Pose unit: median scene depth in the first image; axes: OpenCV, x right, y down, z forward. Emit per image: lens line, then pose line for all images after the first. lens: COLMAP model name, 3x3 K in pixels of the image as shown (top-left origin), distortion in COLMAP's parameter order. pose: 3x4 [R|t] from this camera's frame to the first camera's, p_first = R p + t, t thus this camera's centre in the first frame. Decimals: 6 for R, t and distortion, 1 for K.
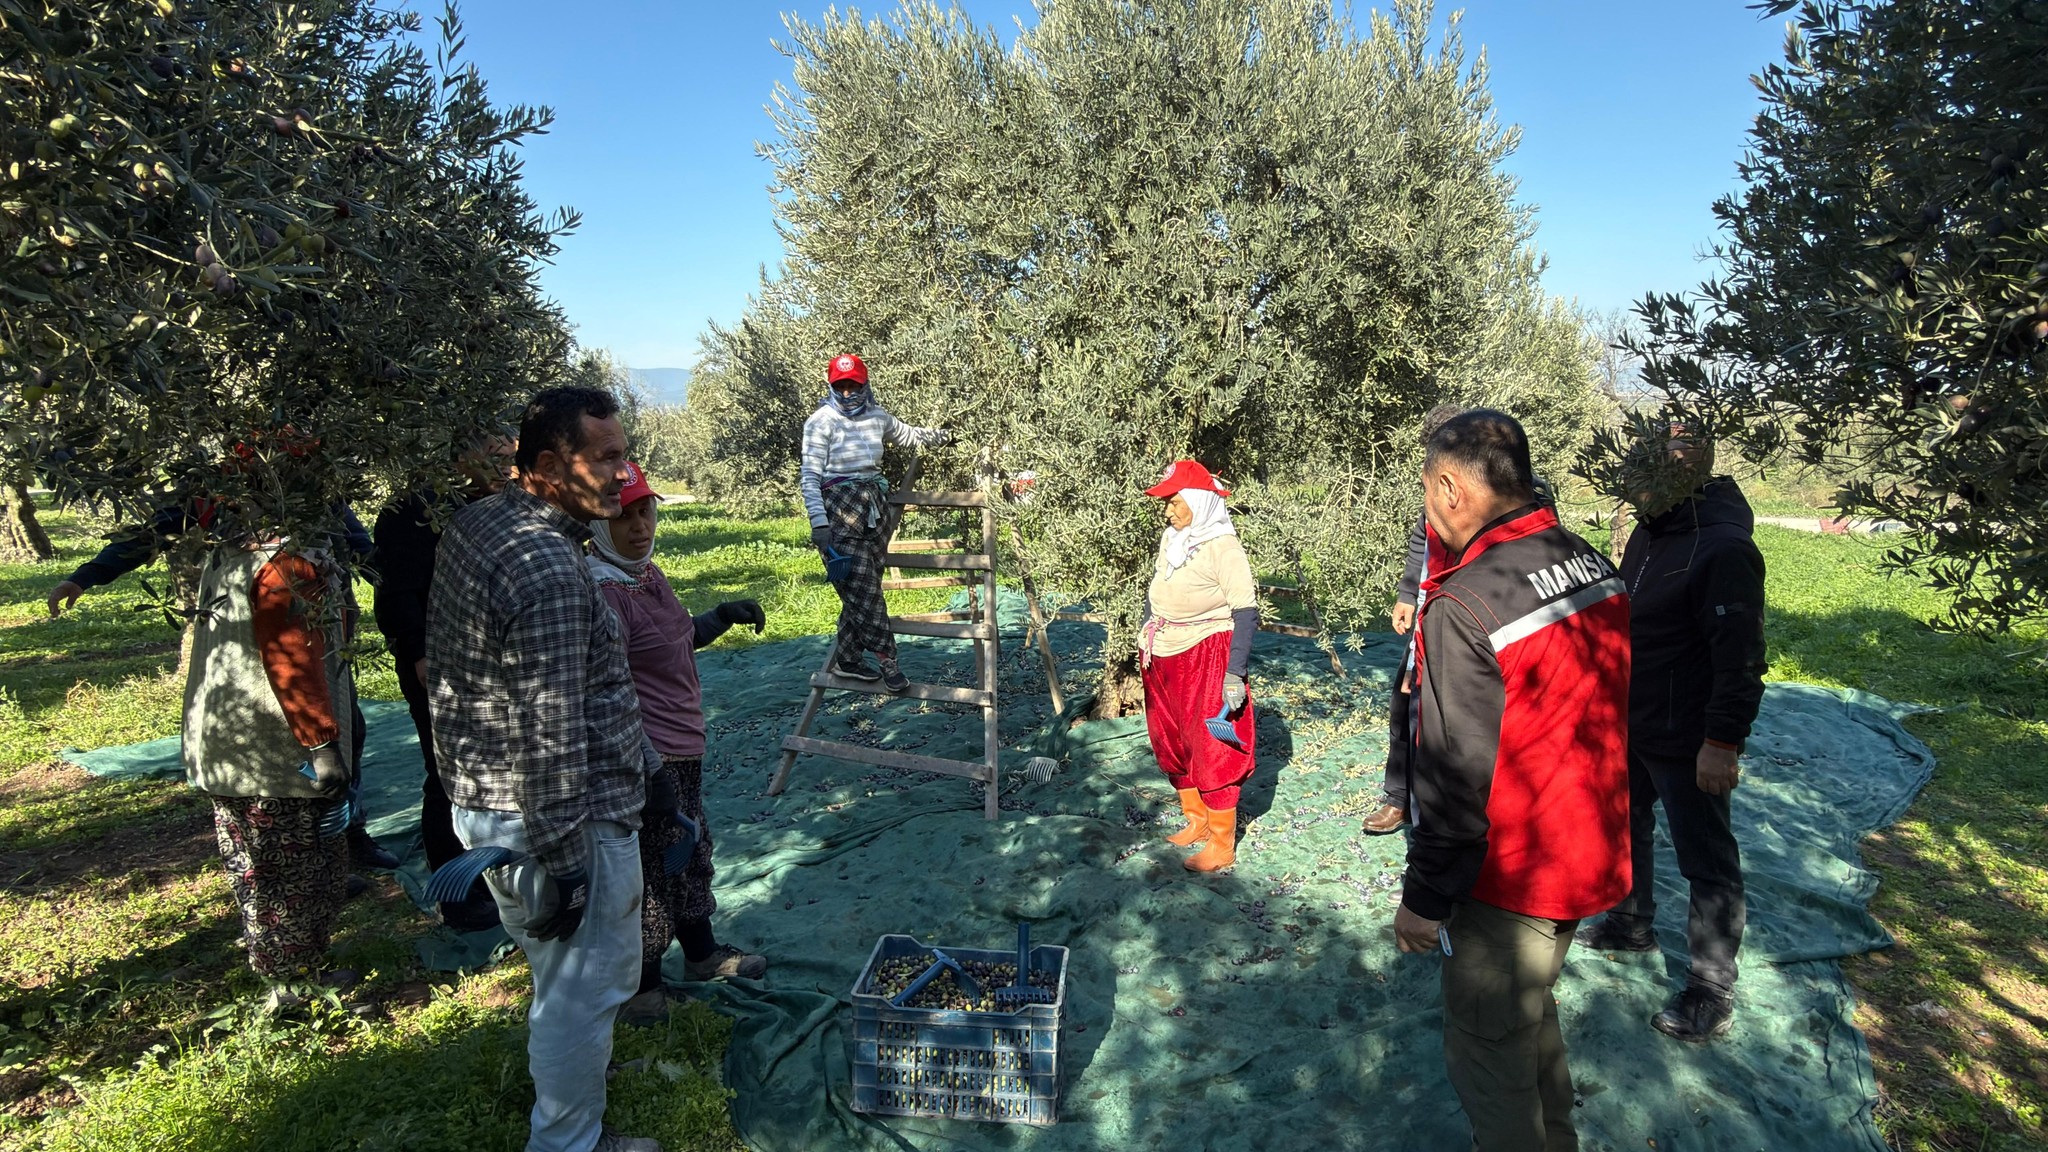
lens RADIAL K [[1413.0, 0, 1022.2], [0, 1413.0, 641.3], [0, 0, 1]] dist [-0.002633, -0.002608]
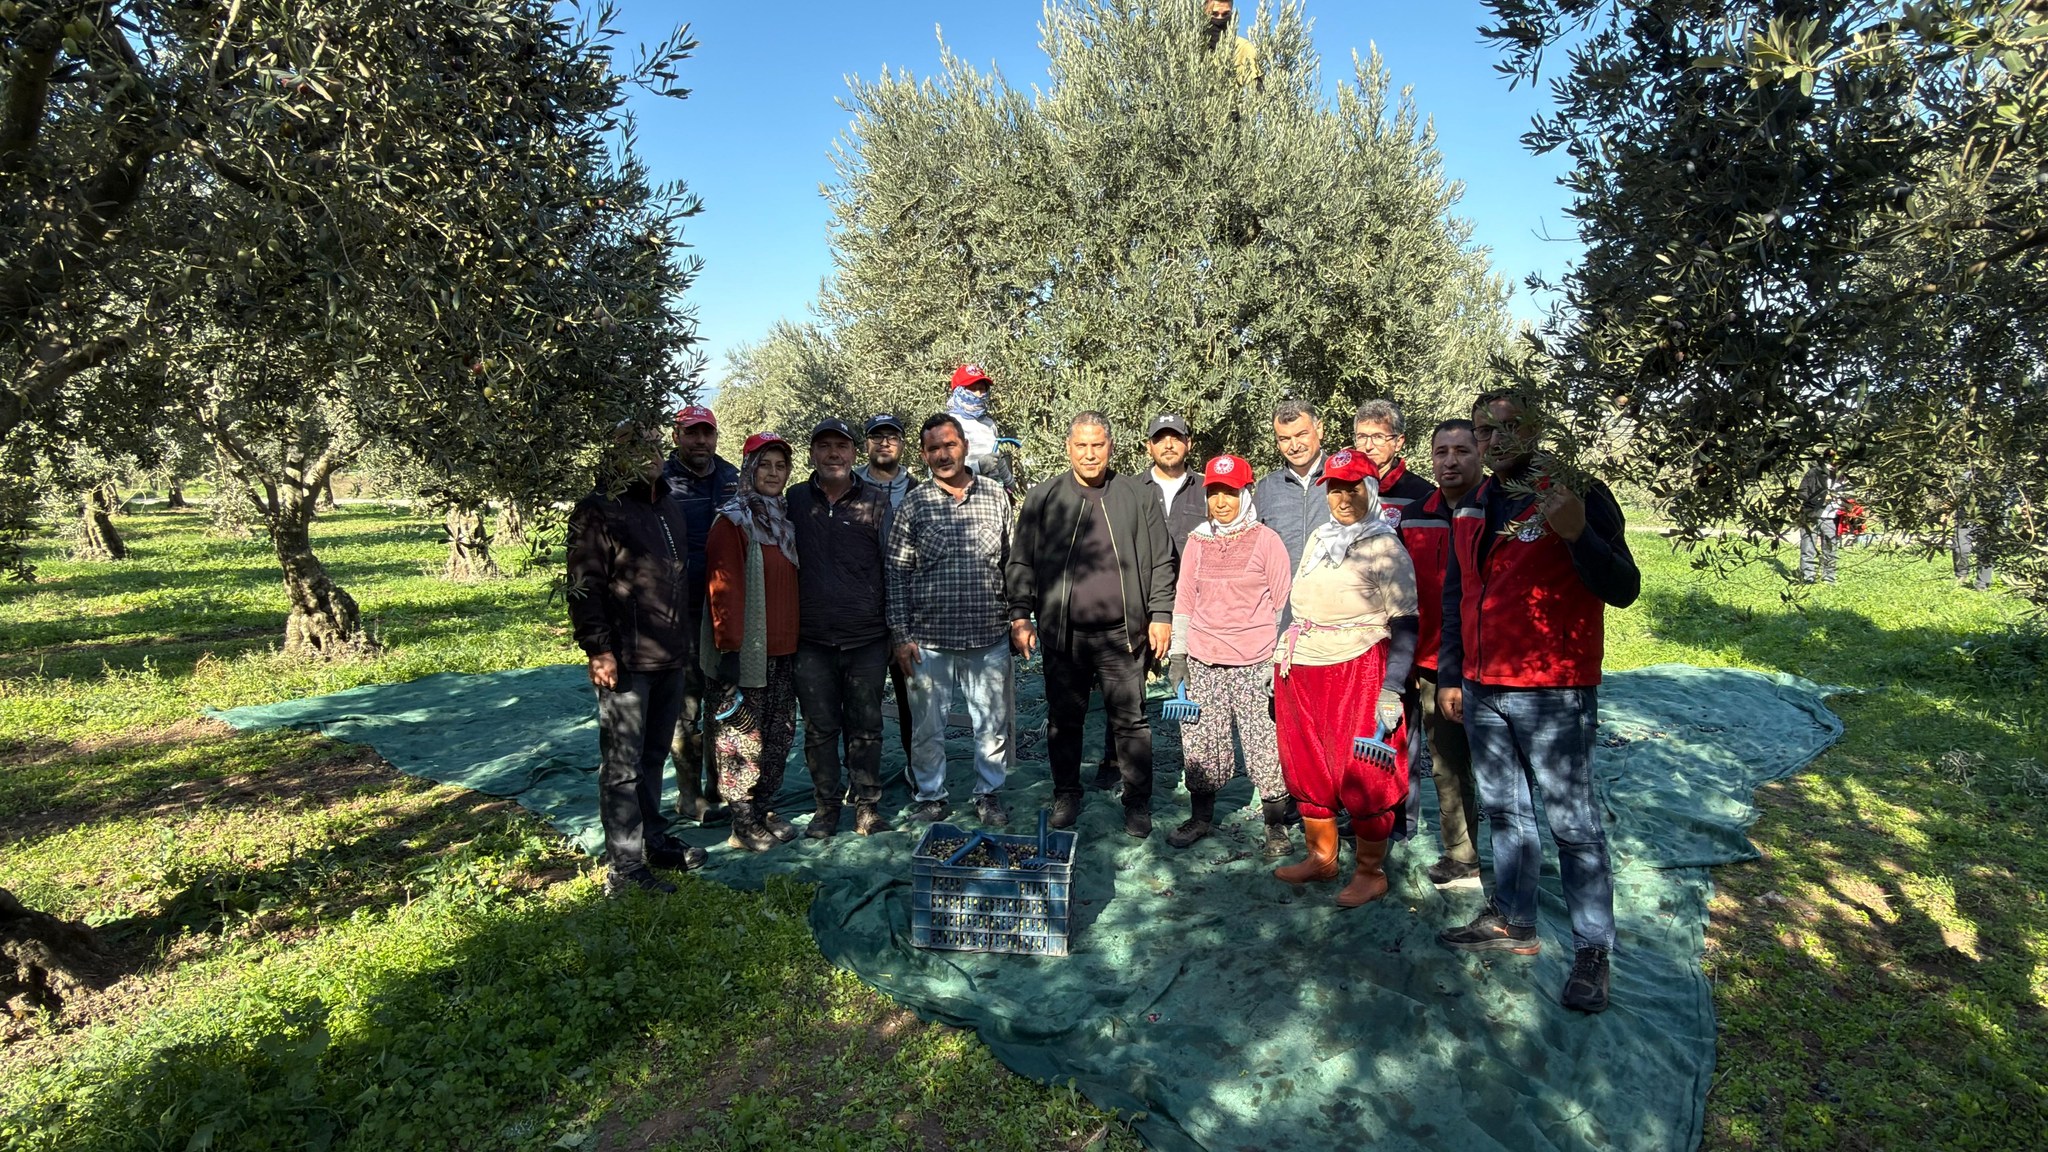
lens RADIAL K [[1428.5, 0, 1024.0], [0, 1428.5, 576.0], [0, 0, 1]] dist [-0.005187, 0.002955]
pose [[0.999981, 0.004695, -0.004100, -0.008974], [-0.004928, 0.998252, -0.058896, 0.038387], [0.003816, 0.058915, 0.998256, -0.185008]]
